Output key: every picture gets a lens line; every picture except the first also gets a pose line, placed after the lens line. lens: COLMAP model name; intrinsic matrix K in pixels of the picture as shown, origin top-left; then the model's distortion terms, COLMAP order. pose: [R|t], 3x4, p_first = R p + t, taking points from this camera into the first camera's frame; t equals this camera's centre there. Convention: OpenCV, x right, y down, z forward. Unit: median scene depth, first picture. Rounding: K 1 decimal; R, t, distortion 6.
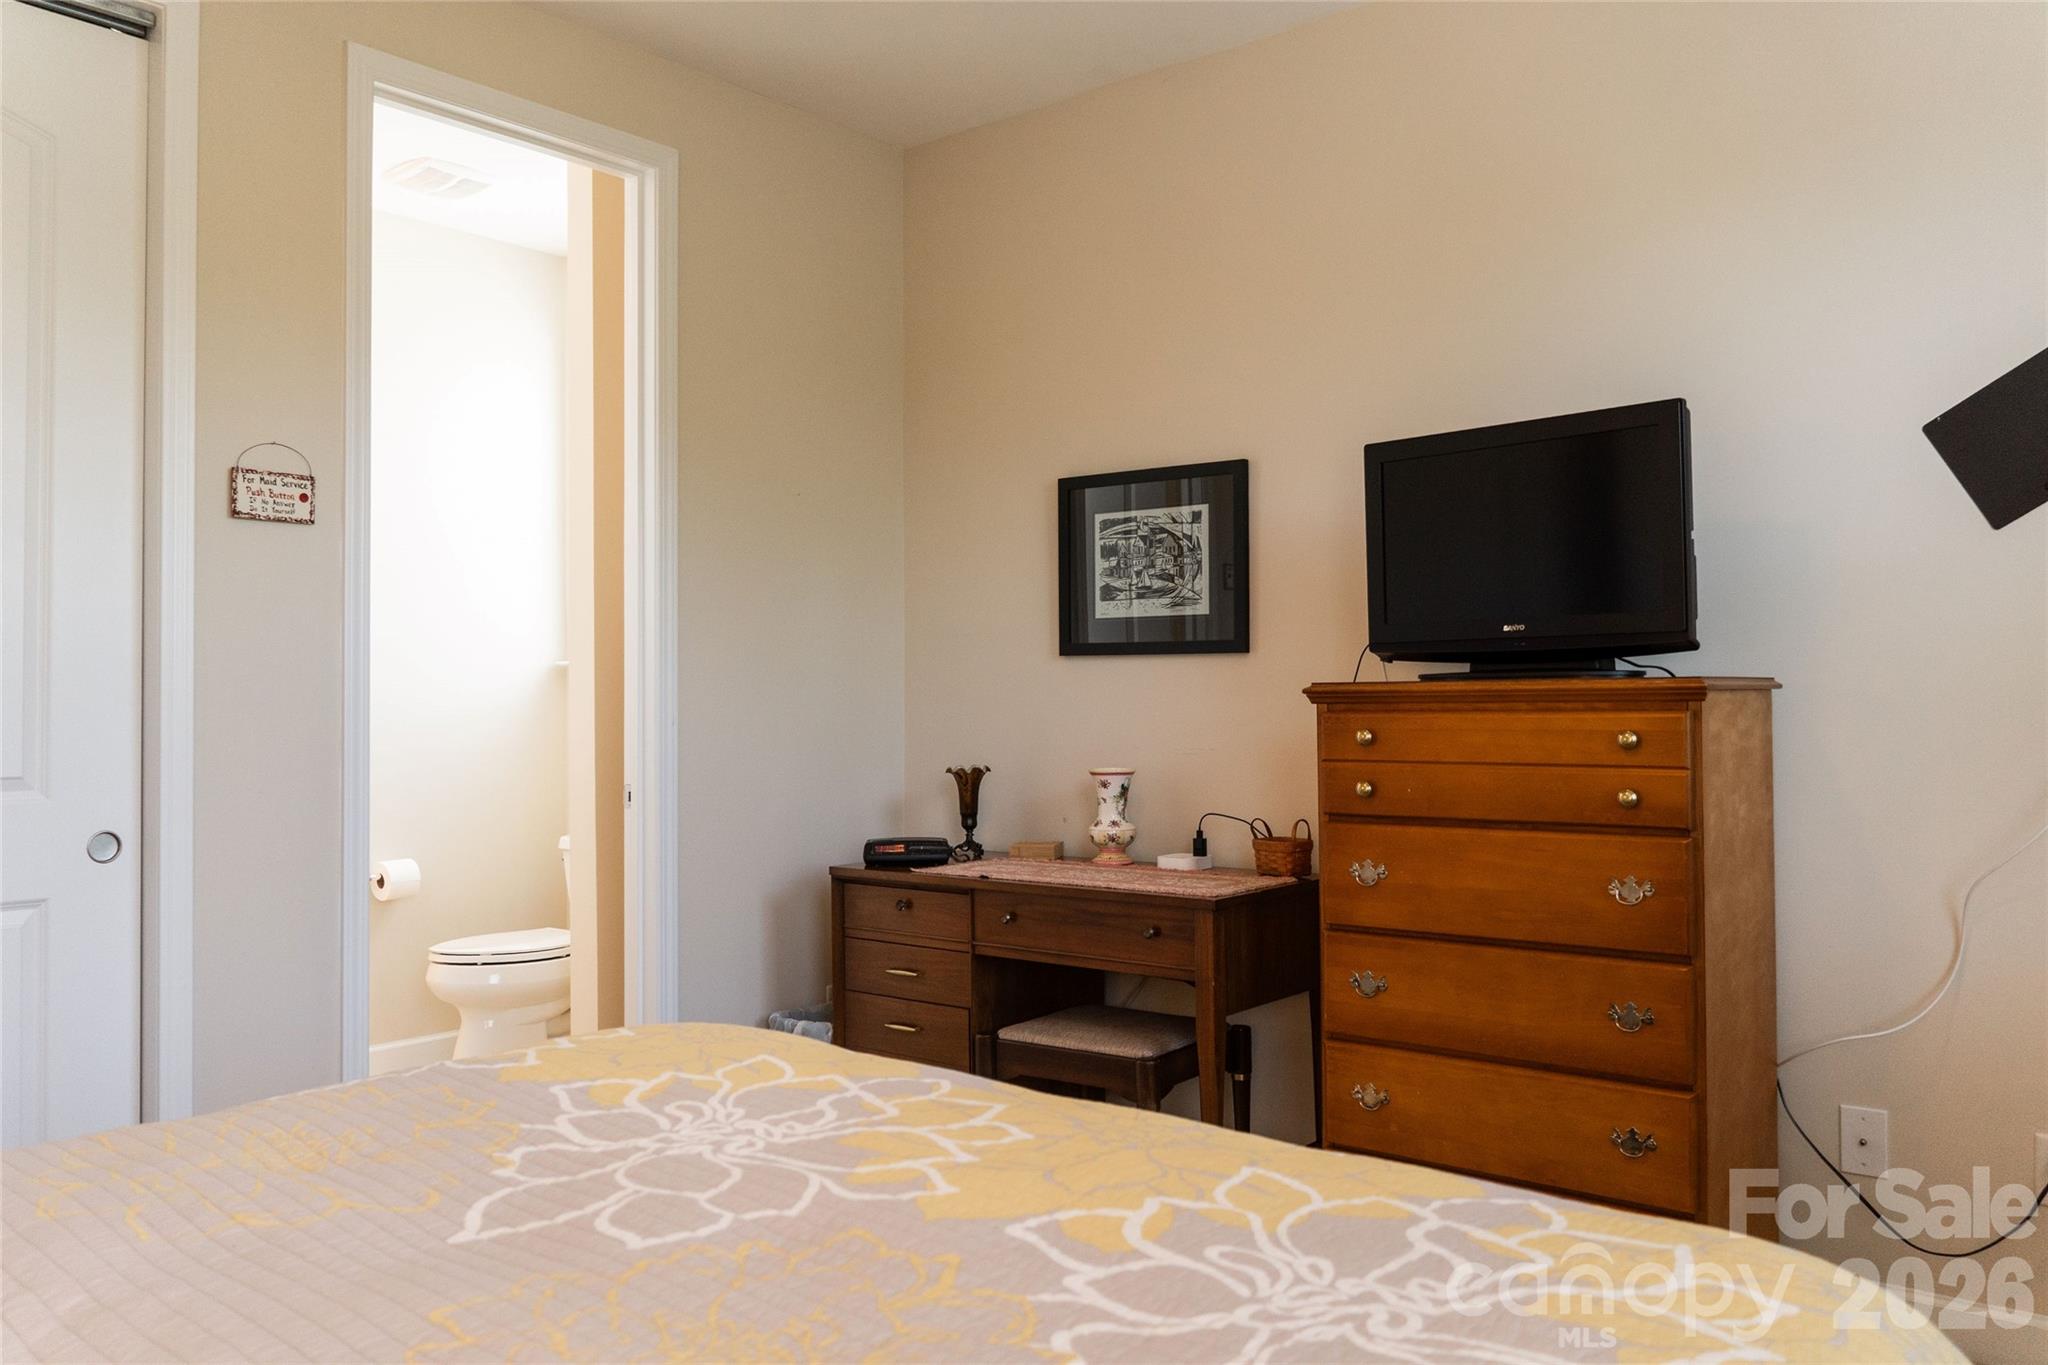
lens RADIAL K [[1592.3, 0, 1024.0], [0, 1592.3, 682.5], [0, 0, 1]] dist [-0.005065, -0.000679]
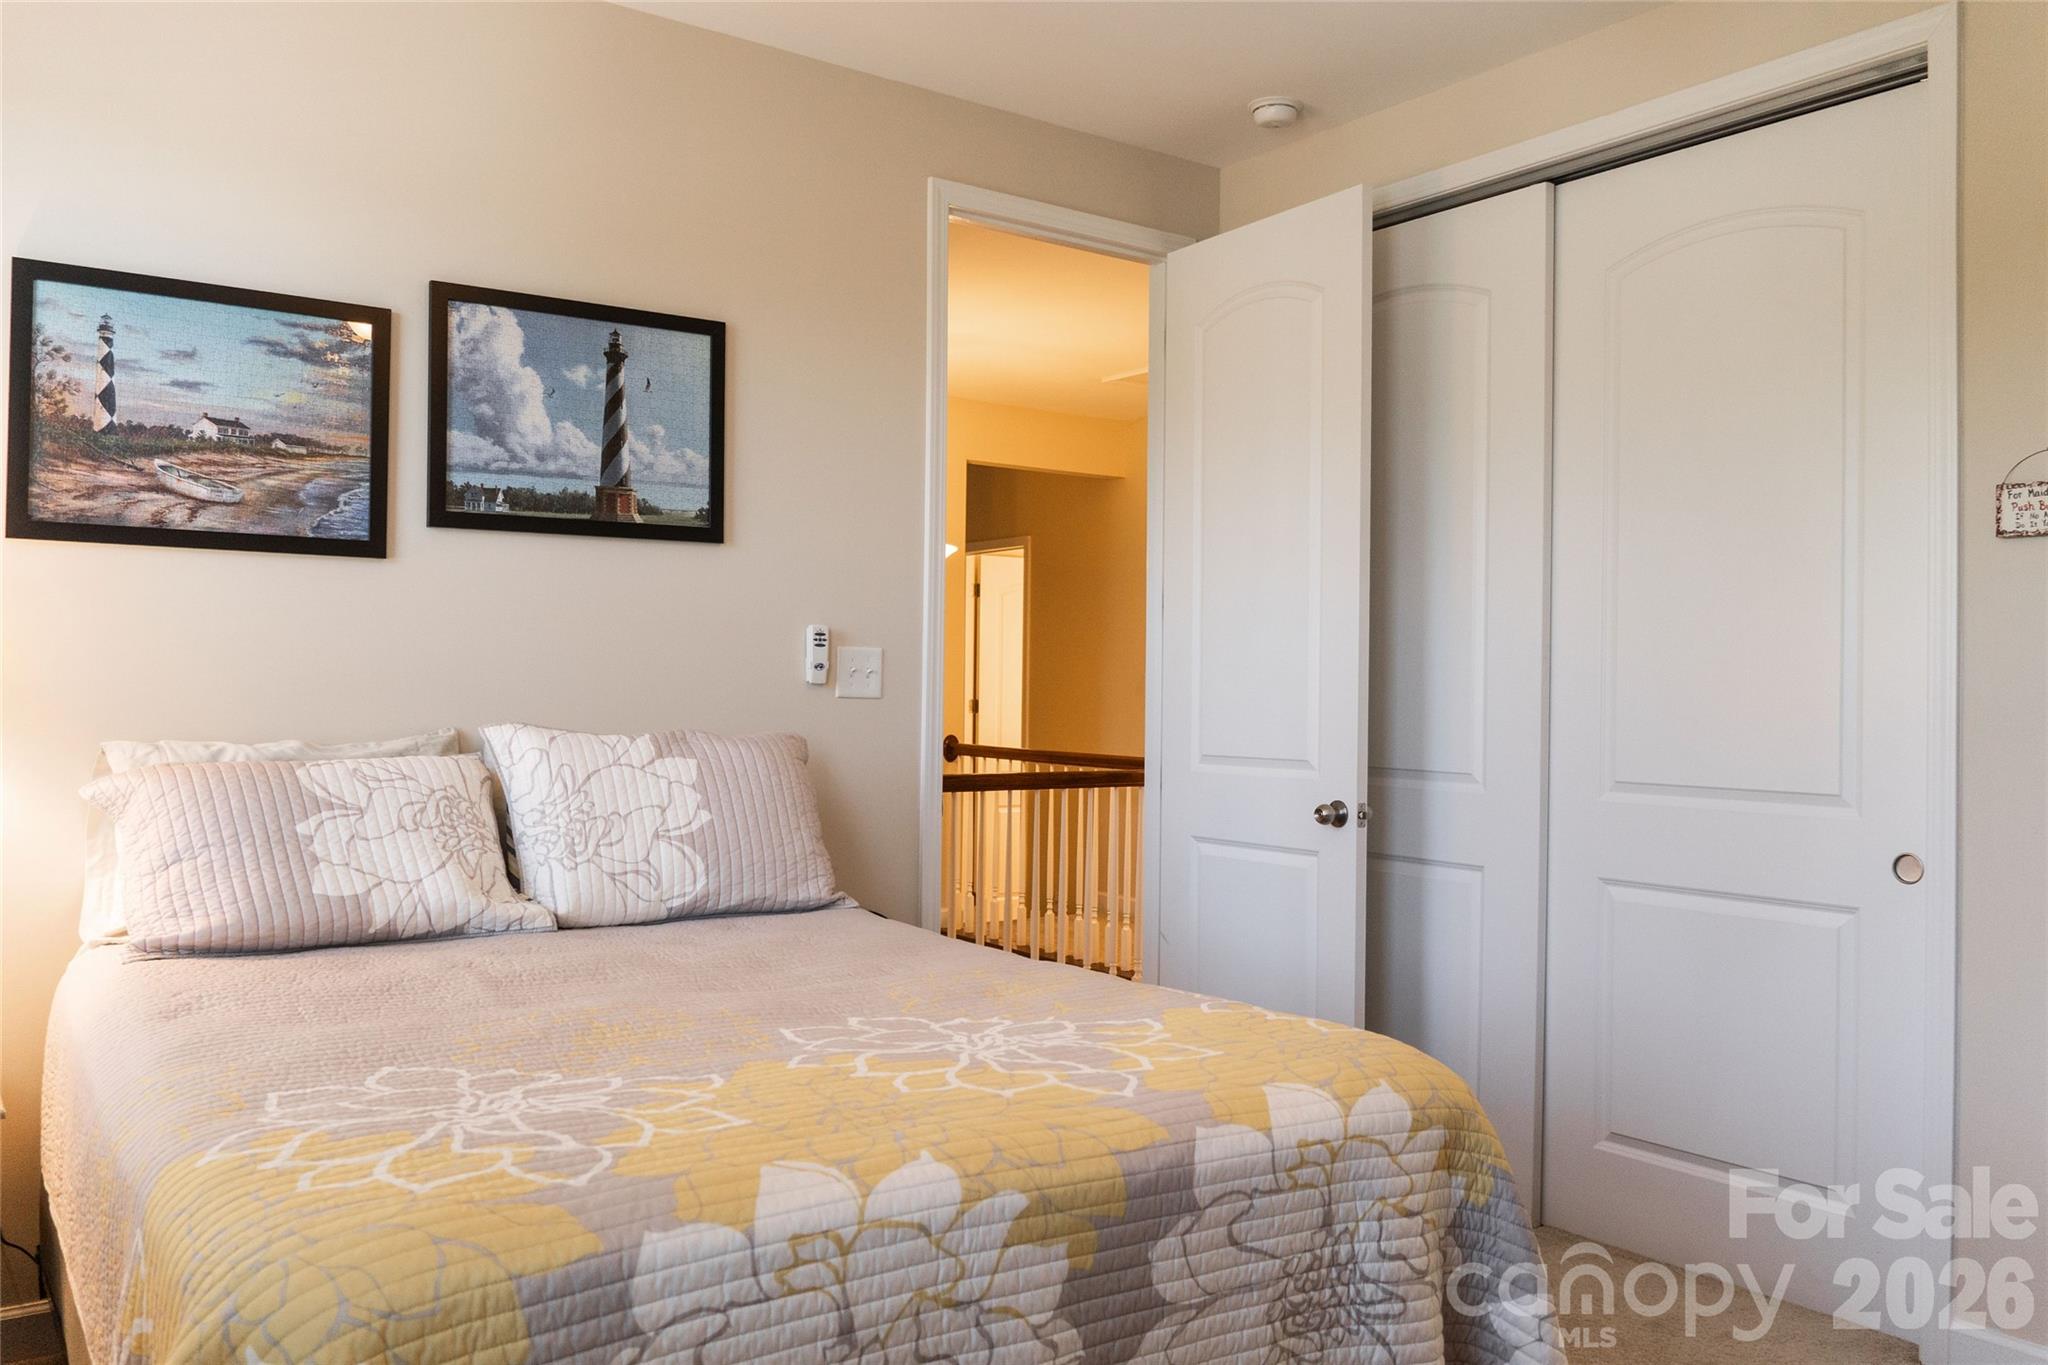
lens RADIAL K [[1657.6, 0, 1024.0], [0, 1657.6, 682.5], [0, 0, 1]] dist [-0.000255, -0.000270]
pose [[-0.281208, -0.000158, -0.959647, 0.607068], [0.001296, 0.999999, -0.000545, -0.018368], [0.959646, -0.001397, -0.281208, 0.719415]]
